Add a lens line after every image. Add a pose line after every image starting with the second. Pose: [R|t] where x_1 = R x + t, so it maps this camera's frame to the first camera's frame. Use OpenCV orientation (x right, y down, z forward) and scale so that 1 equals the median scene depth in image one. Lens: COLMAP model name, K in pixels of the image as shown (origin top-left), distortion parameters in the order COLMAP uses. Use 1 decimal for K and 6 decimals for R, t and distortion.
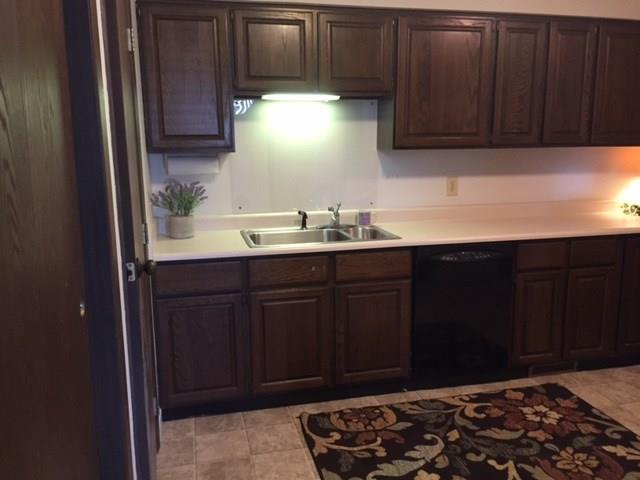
lens RADIAL K [[548.7, 0, 320.0], [0, 548.7, 240.0], [0, 0, 1]] dist [0.082979, -0.135137]
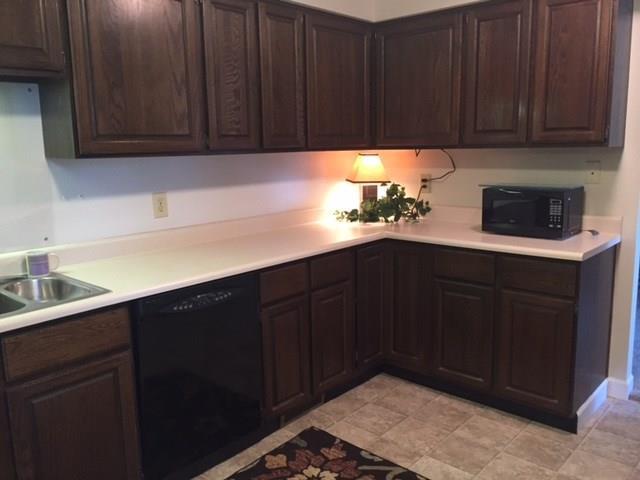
lens RADIAL K [[548.7, 0, 320.0], [0, 548.7, 240.0], [0, 0, 1]] dist [0.082979, -0.135137]
pose [[0.824086, -0.105384, 0.556576, -0.008532], [0.111438, 0.993503, 0.023115, -0.047178], [-0.555396, 0.042975, 0.830475, 0.273295]]
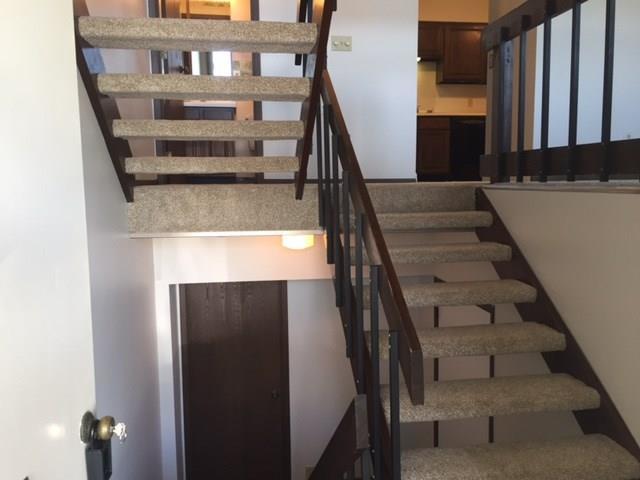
lens RADIAL K [[548.7, 0, 320.0], [0, 548.7, 240.0], [0, 0, 1]] dist [0.082979, -0.135137]
pose [[0.994996, 0.007619, -0.099623, -0.141836], [-0.014664, 0.997426, -0.070182, 0.660655], [0.098832, 0.071292, 0.992547, -1.288384]]
